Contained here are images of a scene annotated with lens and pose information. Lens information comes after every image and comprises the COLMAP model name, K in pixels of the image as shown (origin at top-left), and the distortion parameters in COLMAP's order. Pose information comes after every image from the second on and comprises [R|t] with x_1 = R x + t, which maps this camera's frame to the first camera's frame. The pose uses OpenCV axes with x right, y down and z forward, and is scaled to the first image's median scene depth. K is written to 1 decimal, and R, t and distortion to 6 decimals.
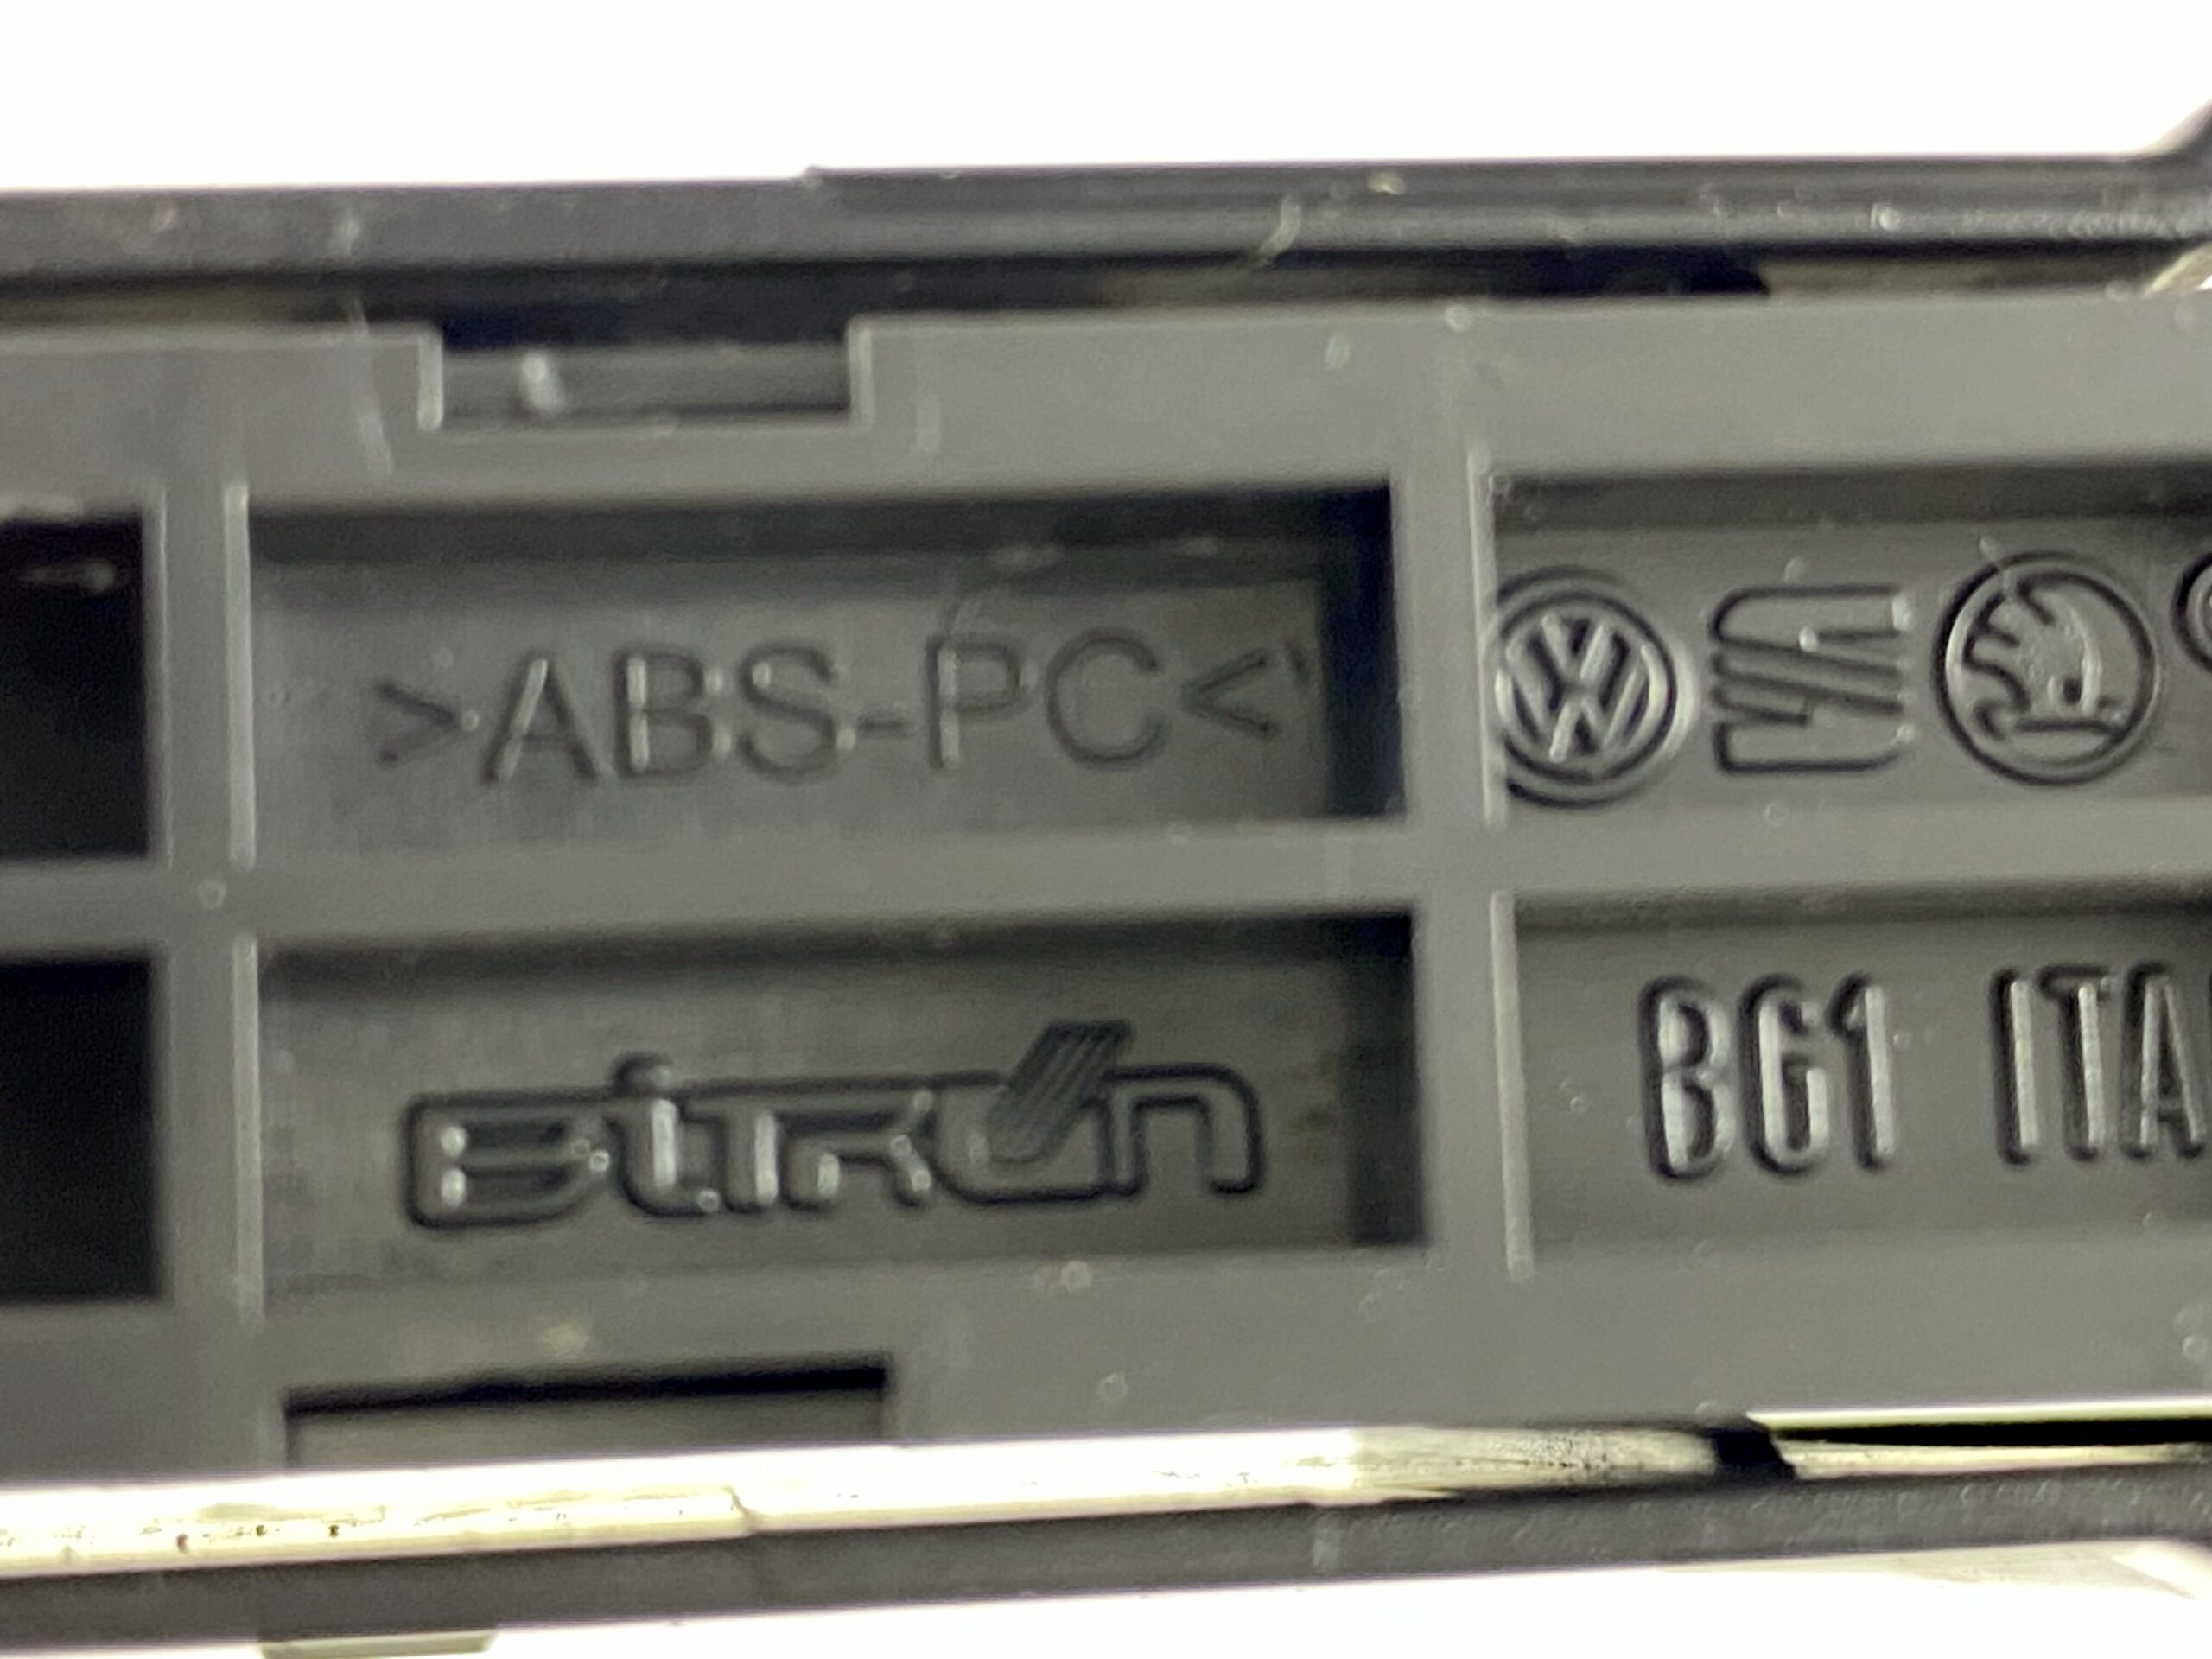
lens RADIAL K [[4592.8, 0, 1104.5], [0, 4592.8, 823.1], [0, 0, 1]] dist [0.194845, 0.000000]
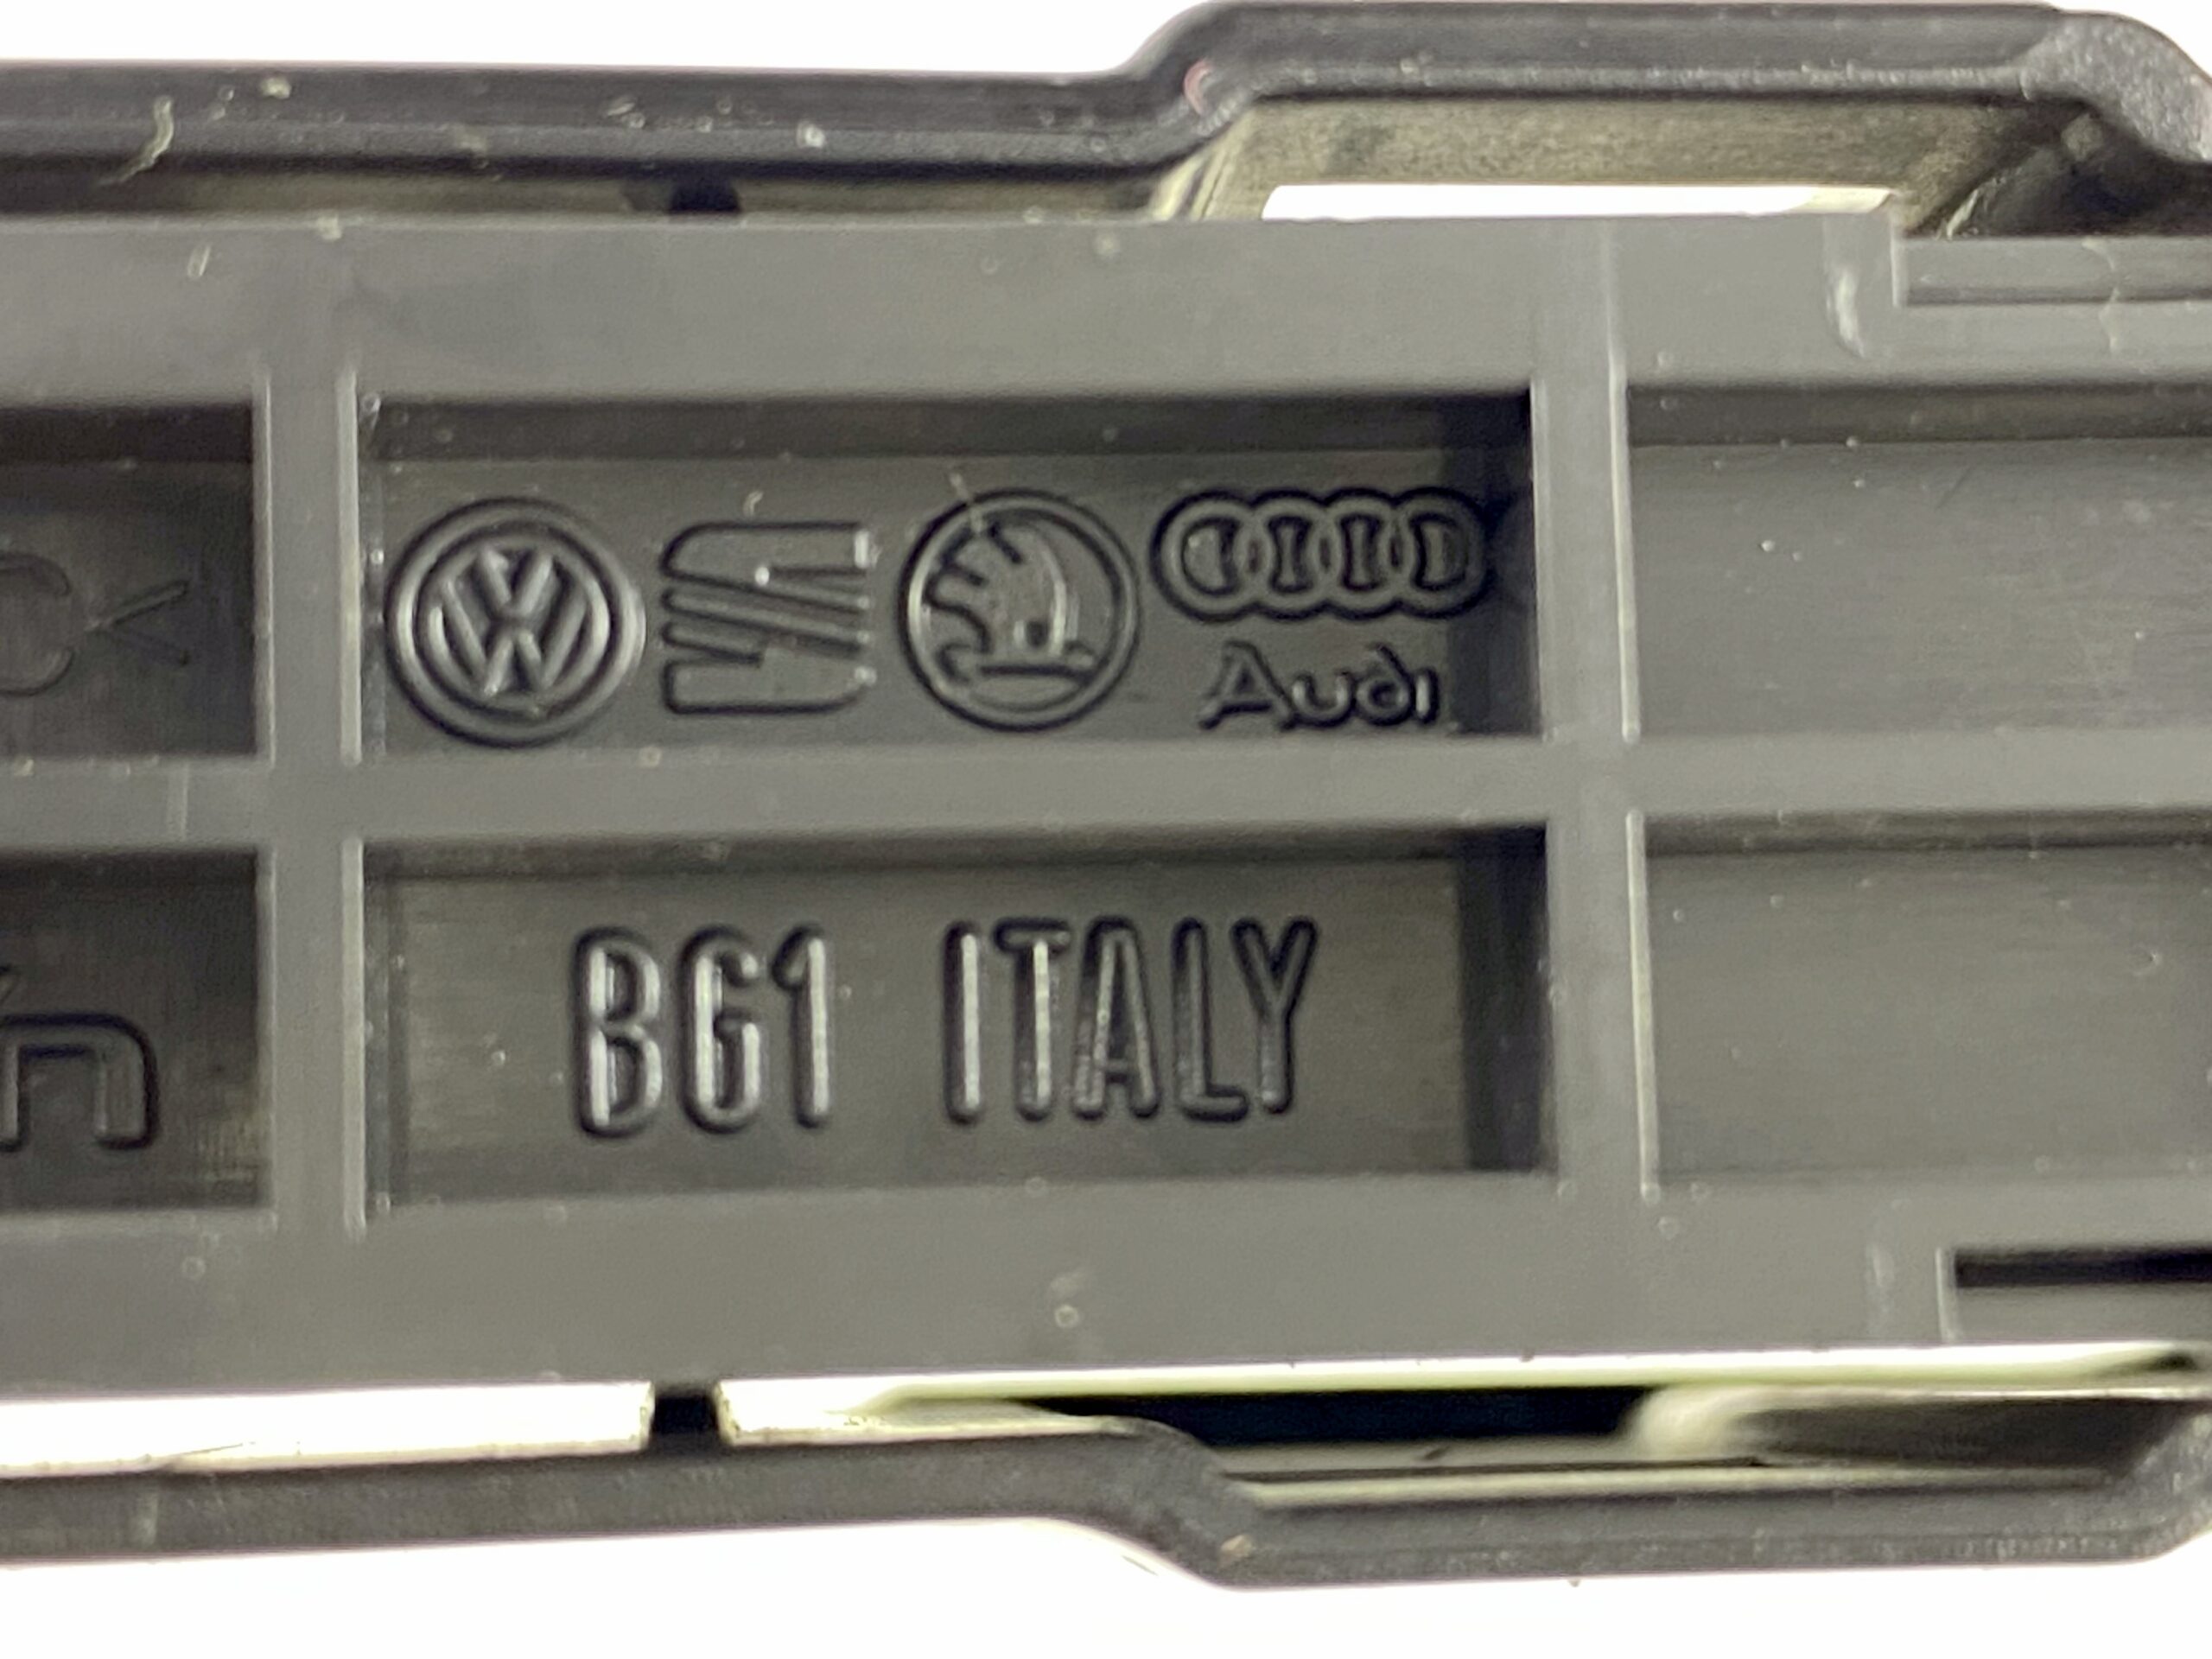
lens RADIAL K [[4592.8, 0, 1106.7], [0, 4592.8, 836.7], [0, 0, 1]] dist [0.194845, 0.000000]
pose [[0.999477, 0.014496, -0.028912, 0.252902], [-0.013844, 0.999648, 0.022653, -0.008298], [0.029230, -0.022241, 0.999325, 0.045872]]
